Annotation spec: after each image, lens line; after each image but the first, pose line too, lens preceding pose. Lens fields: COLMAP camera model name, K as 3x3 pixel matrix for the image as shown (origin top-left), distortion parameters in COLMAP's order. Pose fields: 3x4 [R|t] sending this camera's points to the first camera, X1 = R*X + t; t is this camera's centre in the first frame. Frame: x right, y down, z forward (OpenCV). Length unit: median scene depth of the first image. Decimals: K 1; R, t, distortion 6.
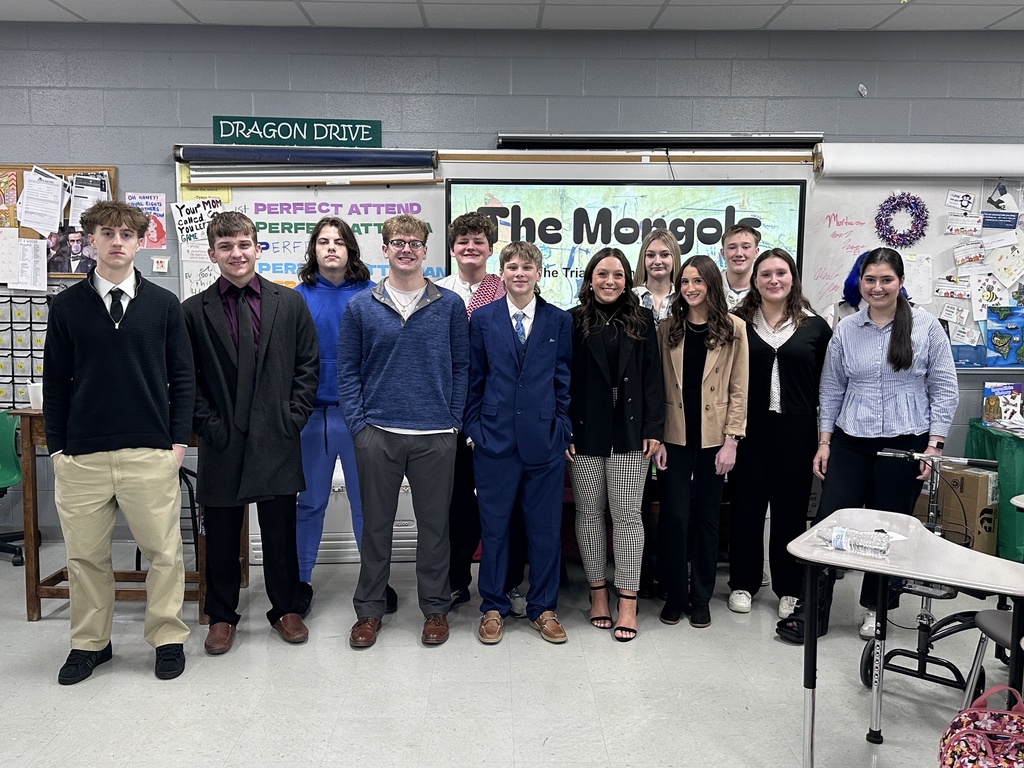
lens RADIAL K [[951.9, 0, 512.5], [0, 951.9, 388.6], [0, 0, 1]] dist [0.044117, 0.000000]
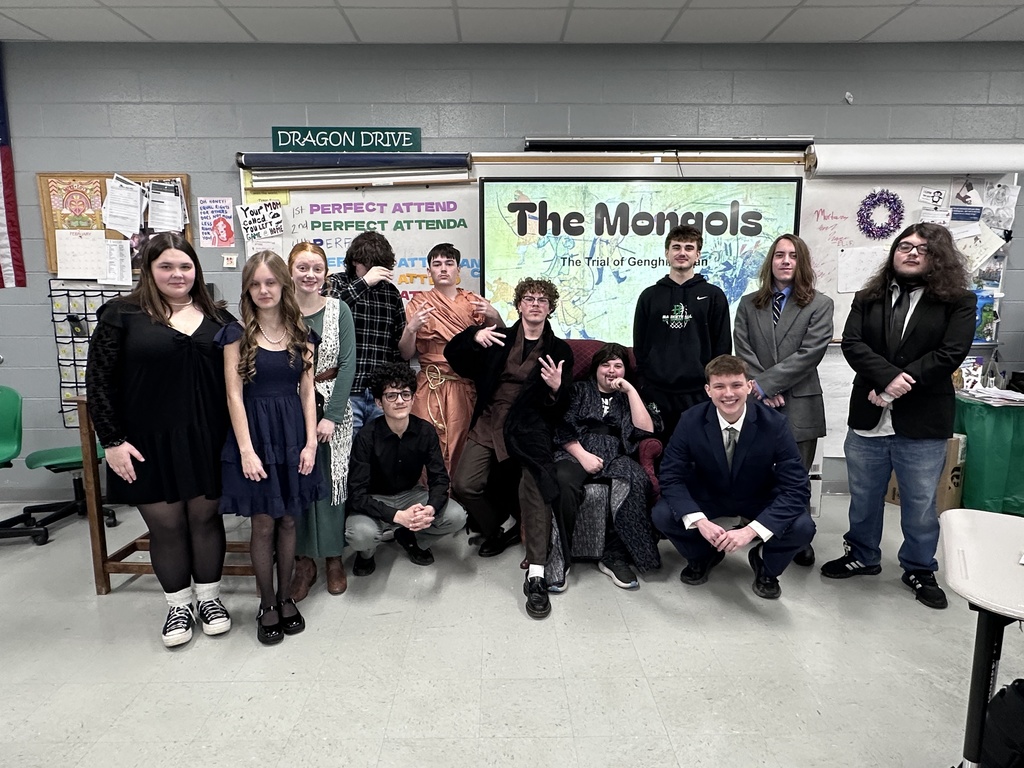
lens RADIAL K [[616.3, 0, 506.2], [0, 616.3, 379.7], [0, 0, 1]] dist [-0.024623, 0.013940]
pose [[0.999929, -0.010890, -0.004938, -0.037223], [0.011082, 0.999116, 0.040560, -0.014169], [0.004492, -0.040612, 0.999165, 0.273576]]
